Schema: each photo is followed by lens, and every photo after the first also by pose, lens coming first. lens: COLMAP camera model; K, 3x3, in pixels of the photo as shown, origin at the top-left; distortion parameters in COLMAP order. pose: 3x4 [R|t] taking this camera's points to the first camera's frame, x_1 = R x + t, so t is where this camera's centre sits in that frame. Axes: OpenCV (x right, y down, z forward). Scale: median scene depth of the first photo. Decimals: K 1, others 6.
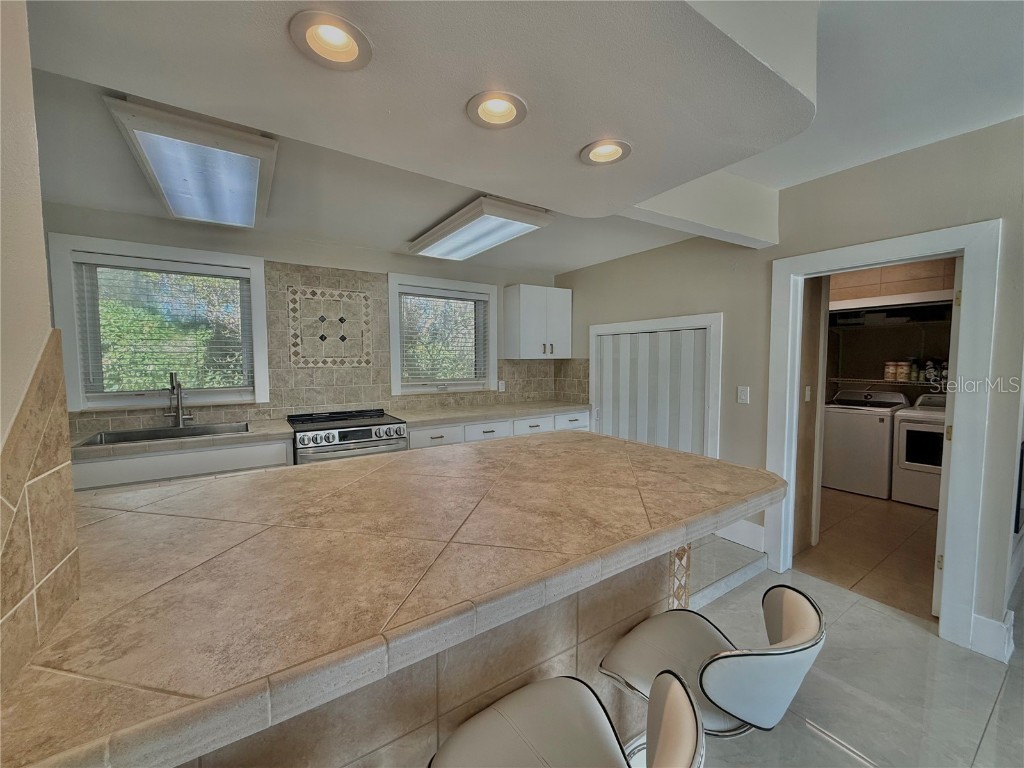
lens RADIAL K [[406.8, 0, 512.0], [0, 406.8, 384.0], [0, 0, 1]] dist [0.000555, -0.000287]
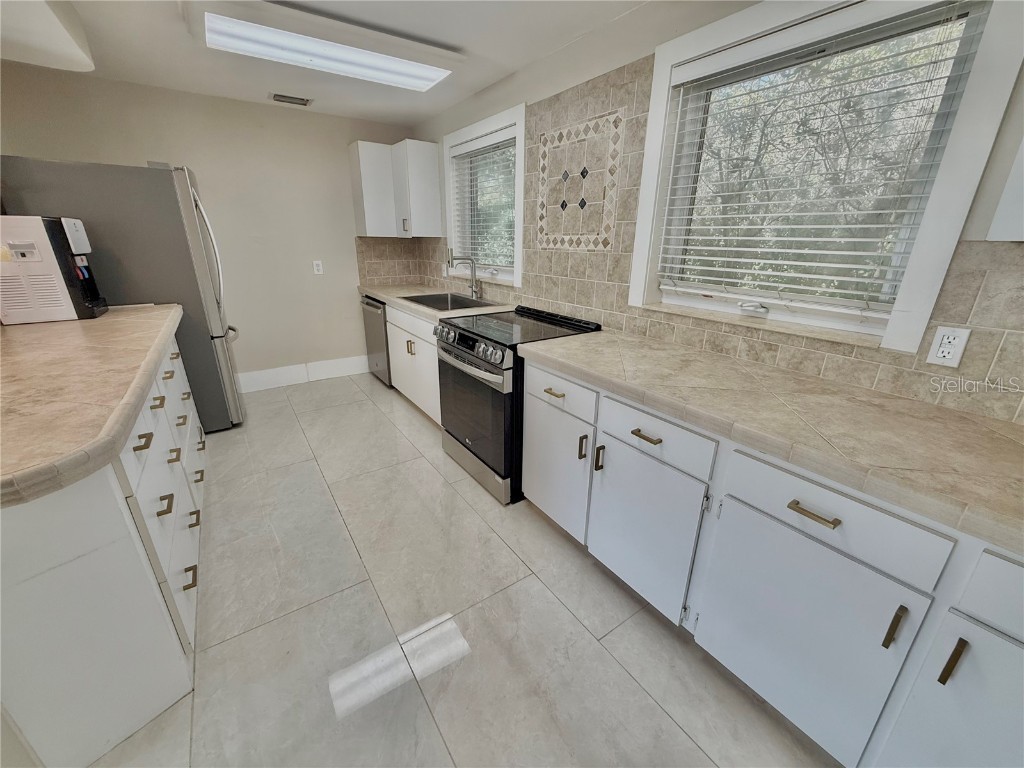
lens RADIAL K [[406.8, 0, 512.0], [0, 406.8, 384.0], [0, 0, 1]] dist [0.000555, -0.000287]
pose [[0.018723, 0.341010, -0.939873, 0.309898], [-0.069285, 0.938221, 0.339030, -0.056396], [0.997421, 0.058771, 0.041193, 0.912862]]
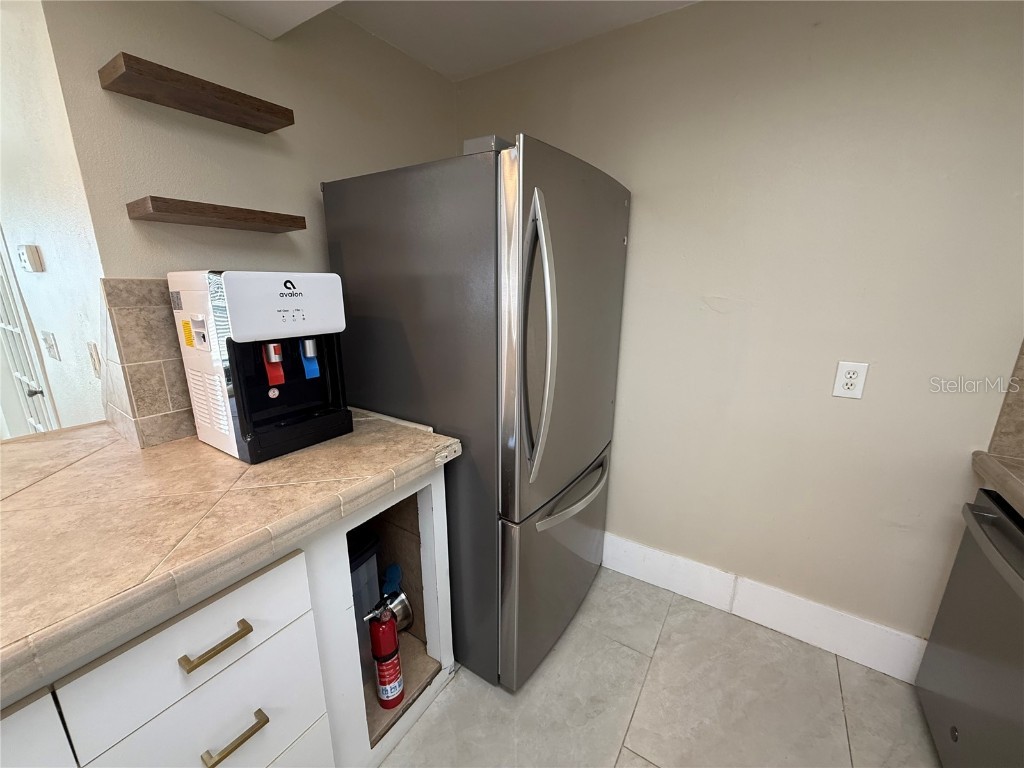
lens RADIAL K [[406.8, 0, 512.0], [0, 406.8, 384.0], [0, 0, 1]] dist [0.000555, -0.000287]
pose [[-0.914598, 0.096133, -0.392770, -0.401124], [-0.026790, 0.954790, 0.296072, -0.046508], [0.403475, 0.281309, -0.870674, 0.622556]]
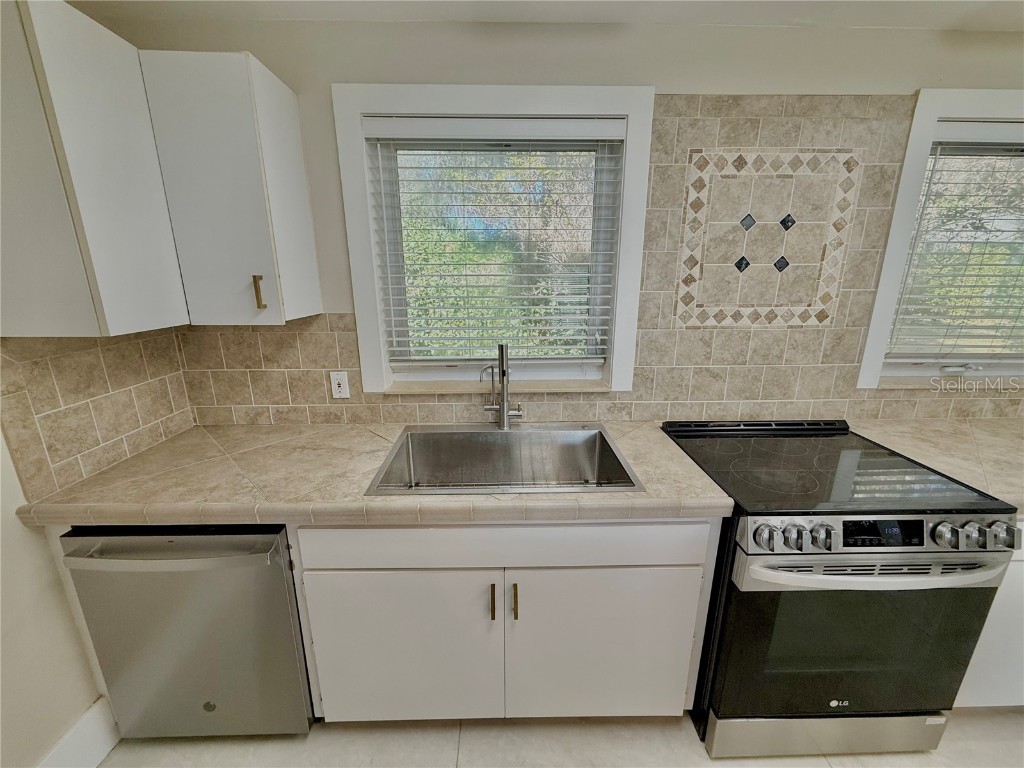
lens RADIAL K [[406.8, 0, 512.0], [0, 406.8, 384.0], [0, 0, 1]] dist [0.000555, -0.000287]
pose [[0.844266, 0.141217, -0.516984, -0.432866], [-0.031669, 0.976119, 0.214915, -0.071935], [0.534987, -0.165073, 0.828577, 0.448220]]
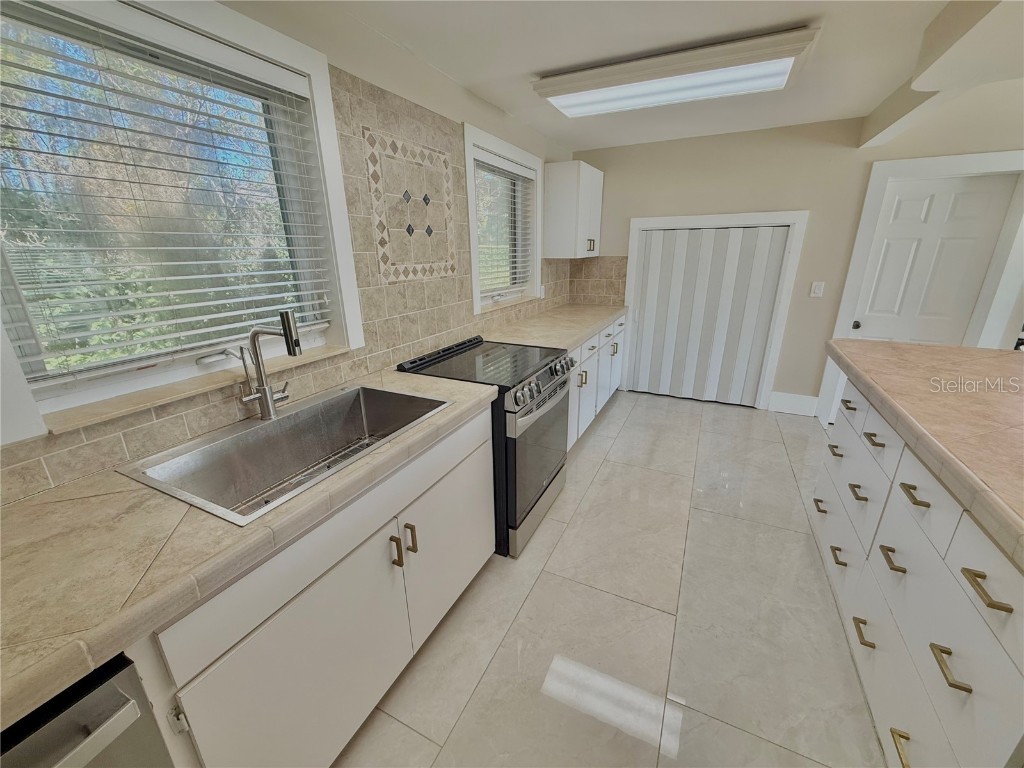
lens RADIAL K [[406.8, 0, 512.0], [0, 406.8, 384.0], [0, 0, 1]] dist [0.000555, -0.000287]
pose [[0.863756, -0.166445, 0.475628, -0.670650], [0.040072, 0.963573, 0.264427, -0.047417], [-0.502315, -0.209341, 0.838961, 0.371010]]
